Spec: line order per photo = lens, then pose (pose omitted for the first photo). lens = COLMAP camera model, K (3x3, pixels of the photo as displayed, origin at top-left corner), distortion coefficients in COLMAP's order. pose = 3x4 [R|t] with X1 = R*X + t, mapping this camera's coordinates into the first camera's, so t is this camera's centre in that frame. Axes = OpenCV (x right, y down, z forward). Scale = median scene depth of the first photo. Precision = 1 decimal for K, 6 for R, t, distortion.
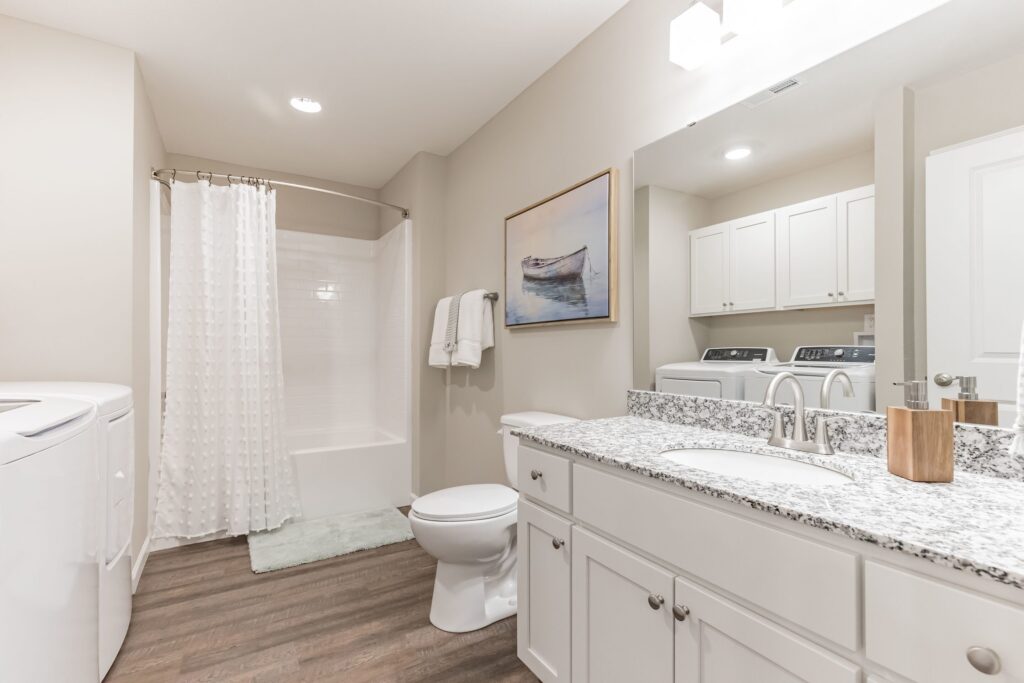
lens RADIAL K [[466.6, 0, 512.0], [0, 466.6, 341.5], [0, 0, 1]] dist [0.002530, 0.000734]
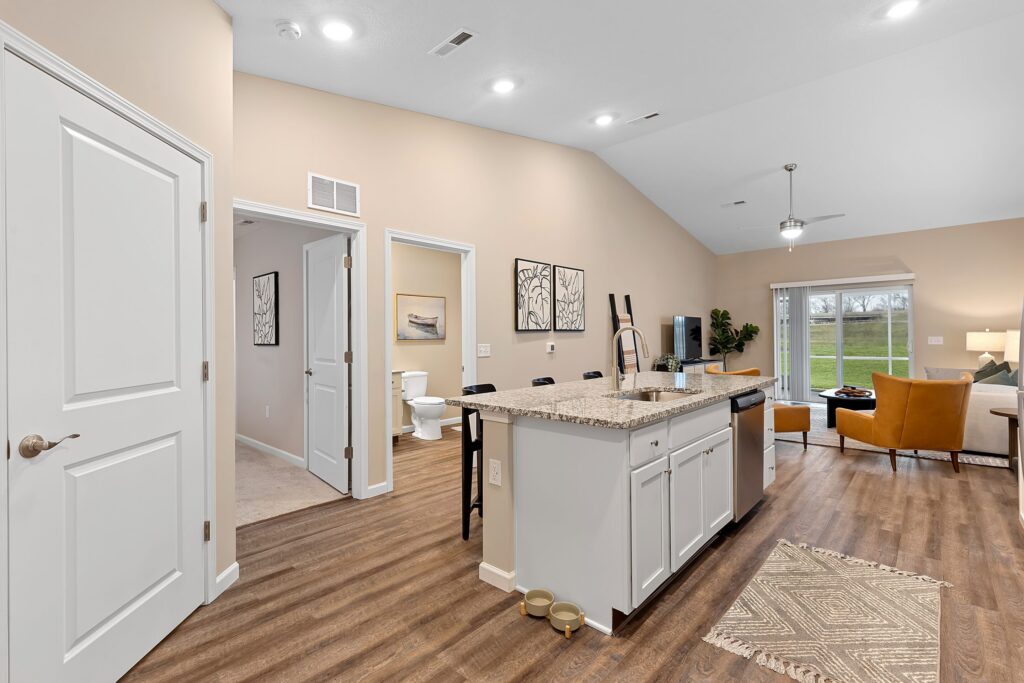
lens RADIAL K [[466.6, 0, 512.0], [0, 466.6, 341.5], [0, 0, 1]] dist [0.002530, 0.000734]
pose [[-0.269717, -0.000242, 0.962940, -2.913830], [-0.000187, 1.000000, 0.000199, -0.030614], [-0.962940, -0.000126, -0.269717, 1.289493]]
